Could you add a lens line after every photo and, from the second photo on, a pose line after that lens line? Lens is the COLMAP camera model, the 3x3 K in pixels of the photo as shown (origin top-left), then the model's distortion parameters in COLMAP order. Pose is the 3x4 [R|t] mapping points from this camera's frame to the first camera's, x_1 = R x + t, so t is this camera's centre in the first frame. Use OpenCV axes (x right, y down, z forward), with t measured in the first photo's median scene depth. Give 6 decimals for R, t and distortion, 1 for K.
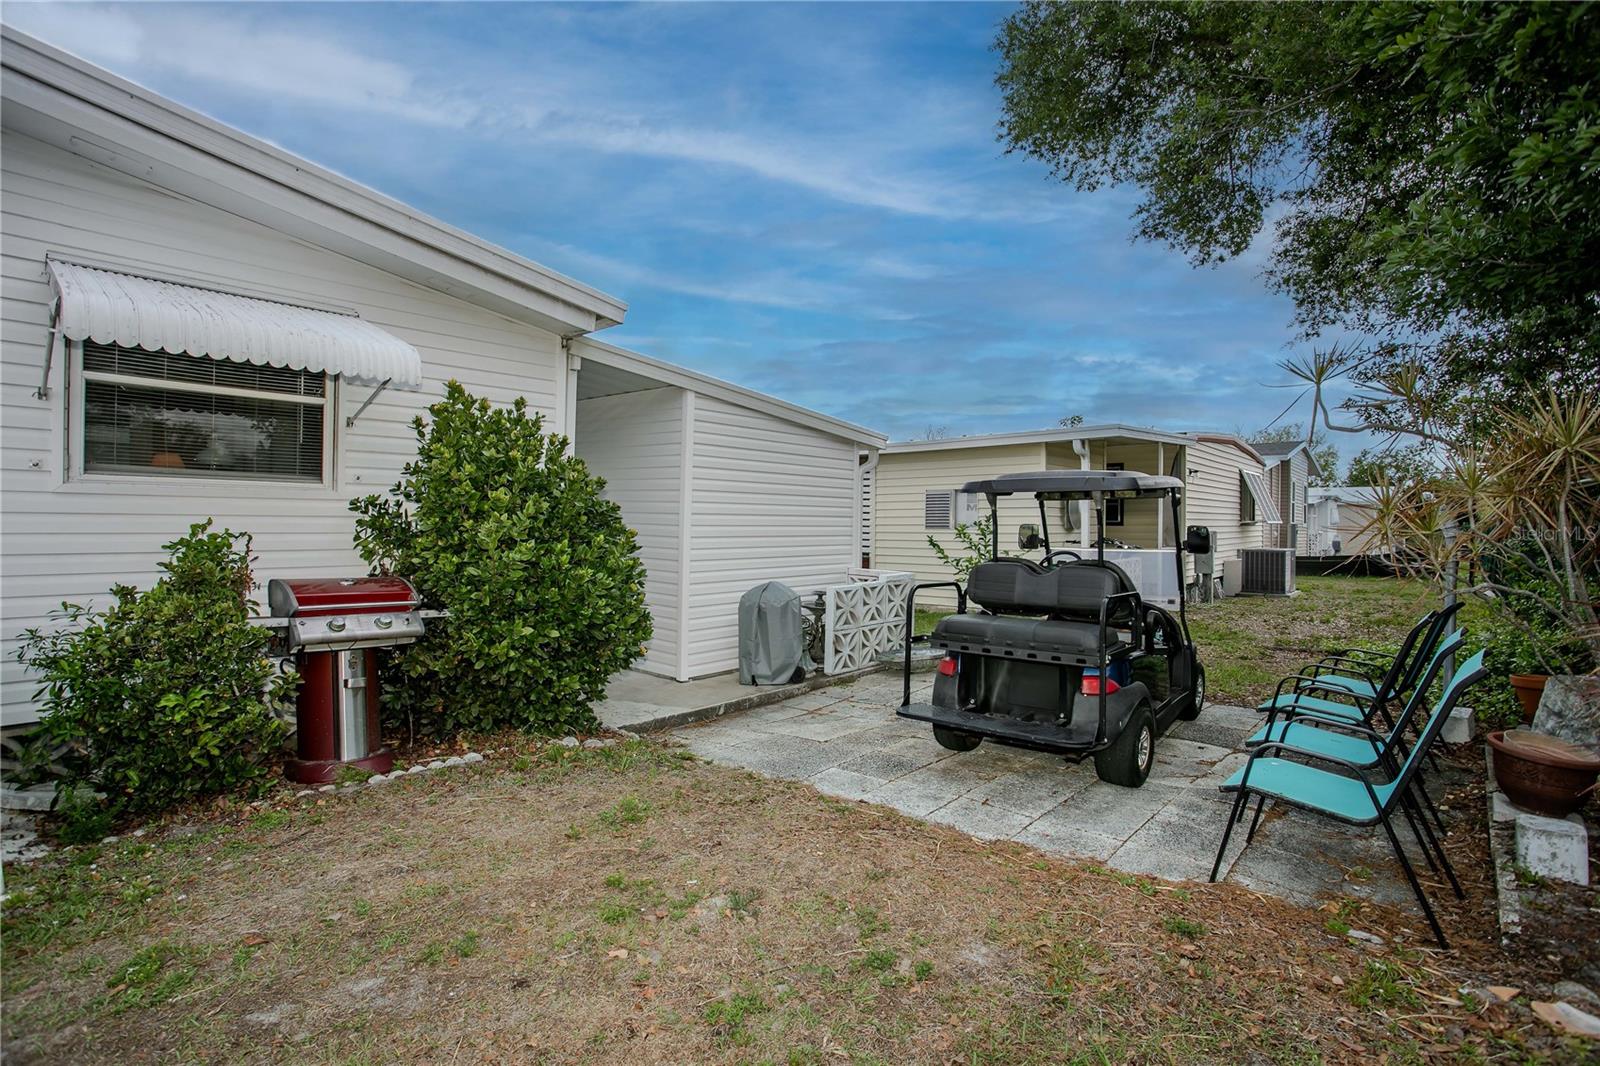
lens RADIAL K [[760.3, 0, 793.0], [0, 760.3, 527.9], [0, 0, 1]] dist [-0.002437, 0.003759]
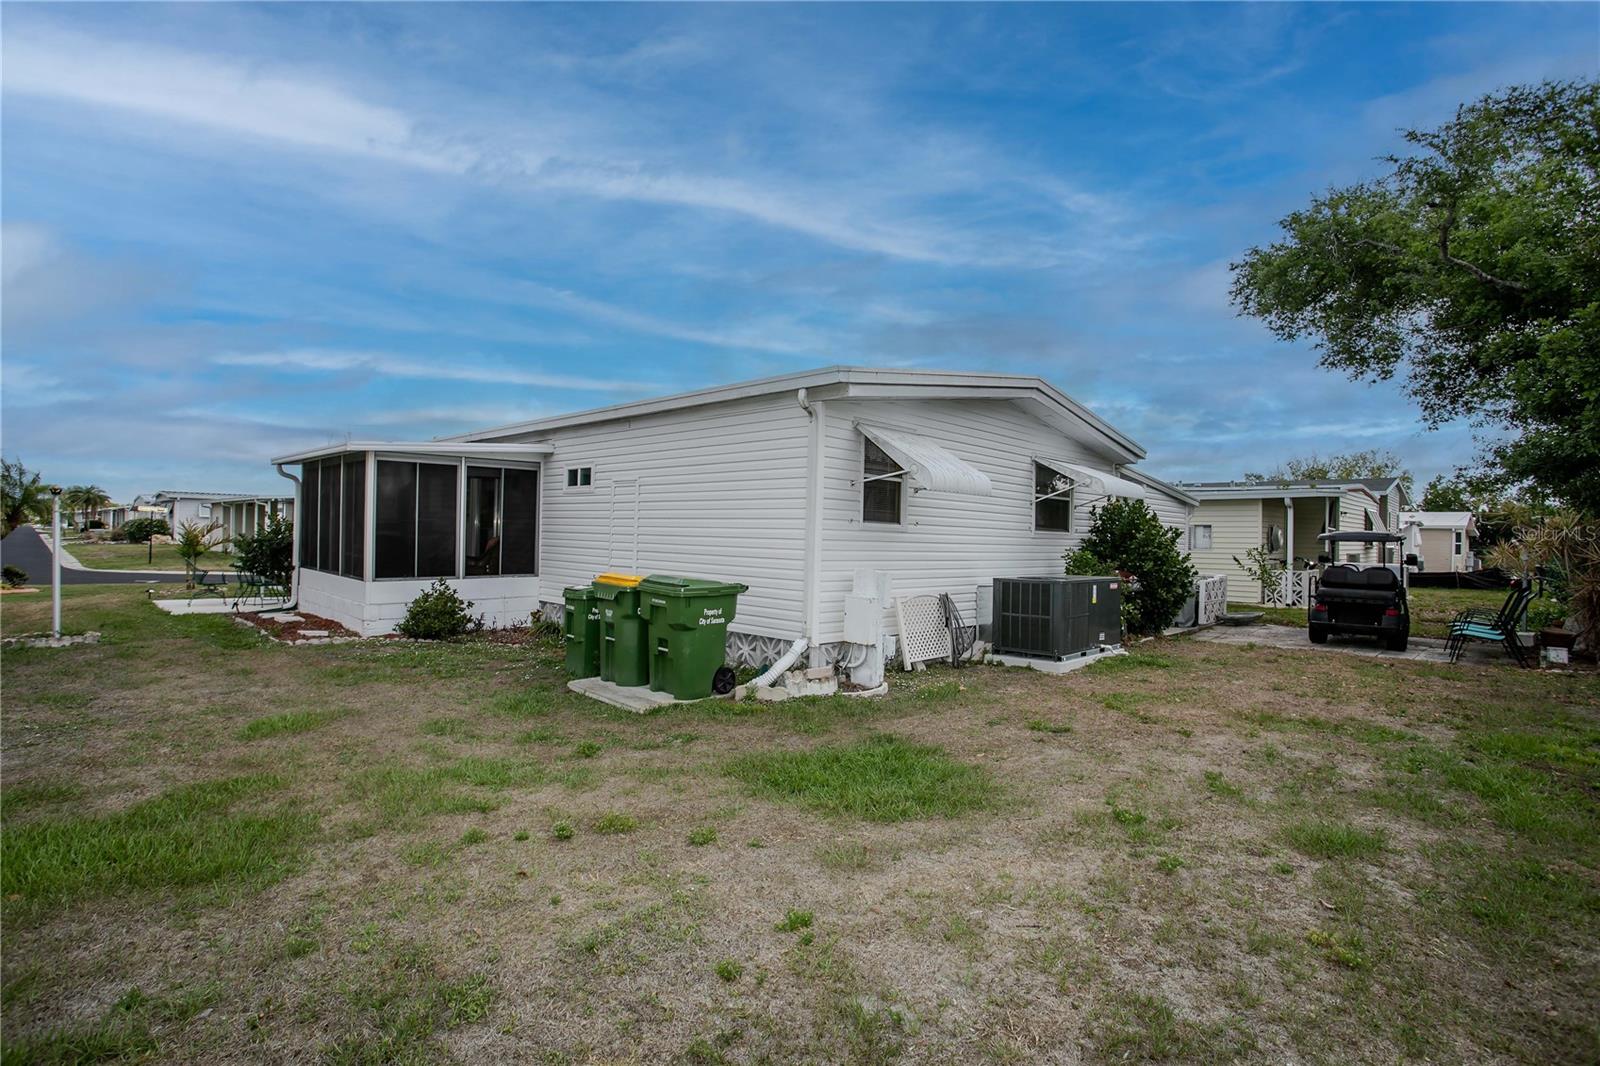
lens RADIAL K [[760.3, 0, 802.0], [0, 760.3, 535.8], [0, 0, 1]] dist [-0.002437, 0.003759]
pose [[0.998872, 0.011254, -0.046133, -0.554295], [-0.011565, 0.999912, -0.006494, -0.009388], [0.046056, 0.007020, 0.998914, -0.638265]]
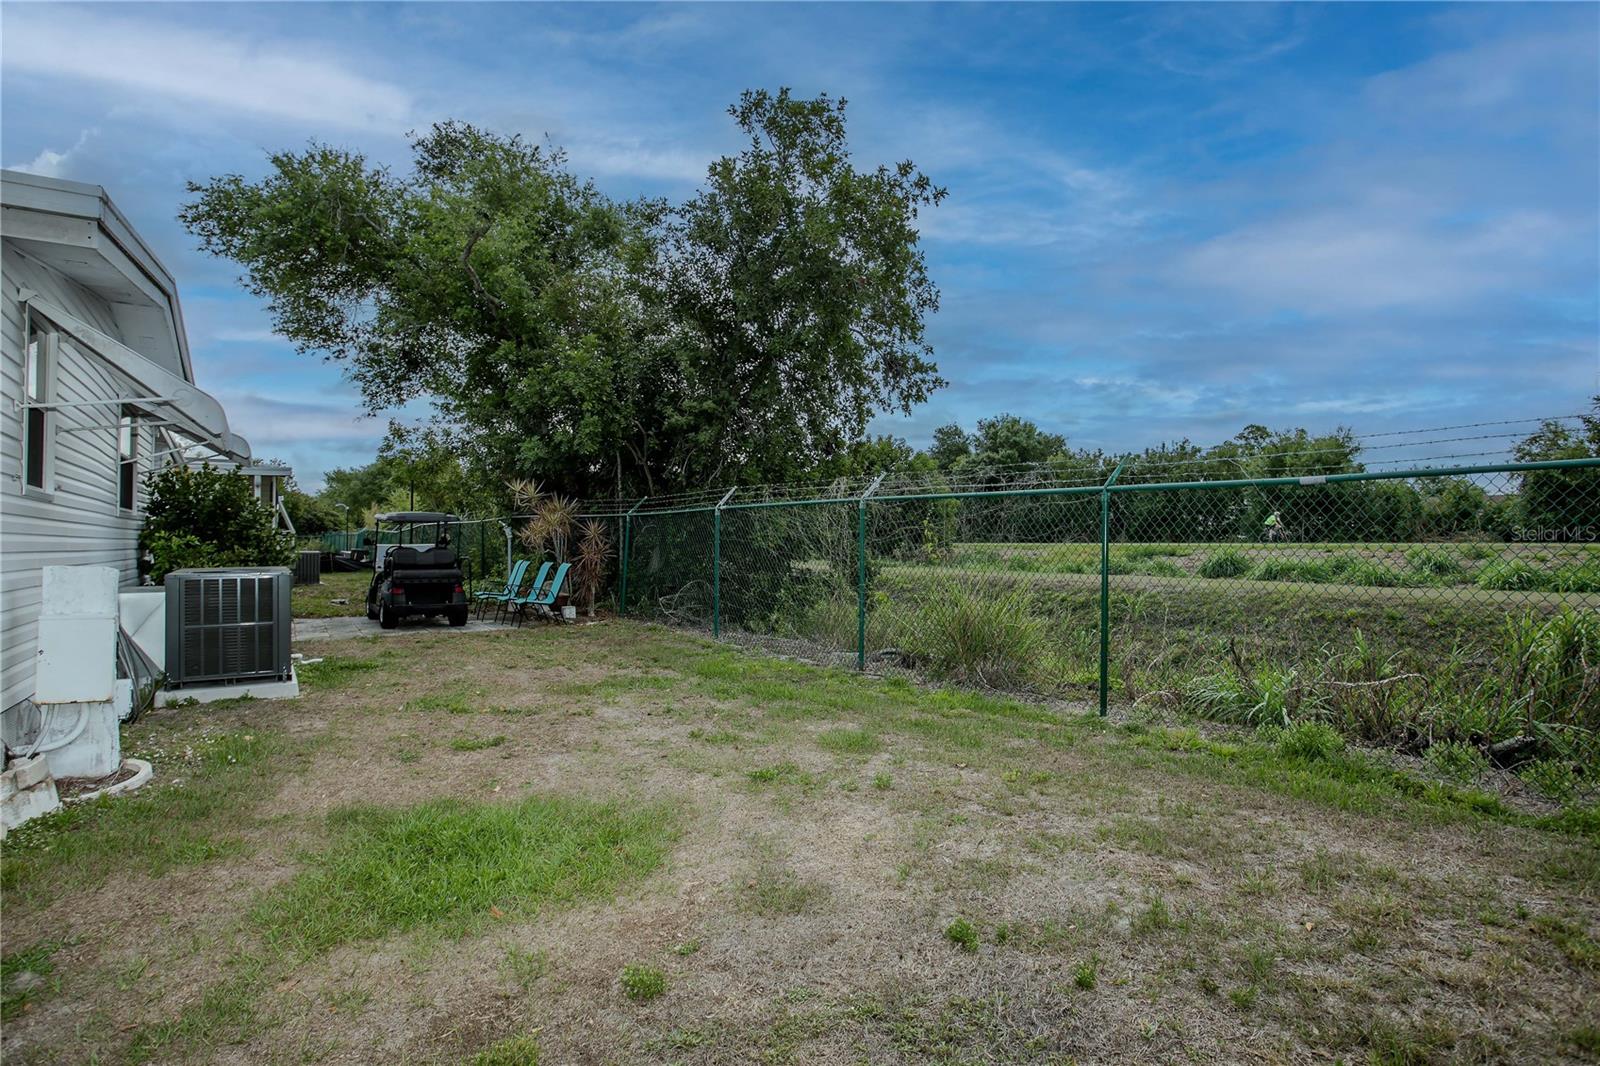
lens RADIAL K [[873.1, 0, 791.8], [0, 873.1, 538.8], [0, 0, 1]] dist [-0.023652, 0.001731]
pose [[0.318809, -0.006118, 0.947799, -0.791327], [0.004860, 0.999977, 0.004820, 0.001549], [-0.947806, 0.003070, 0.318832, -0.438168]]
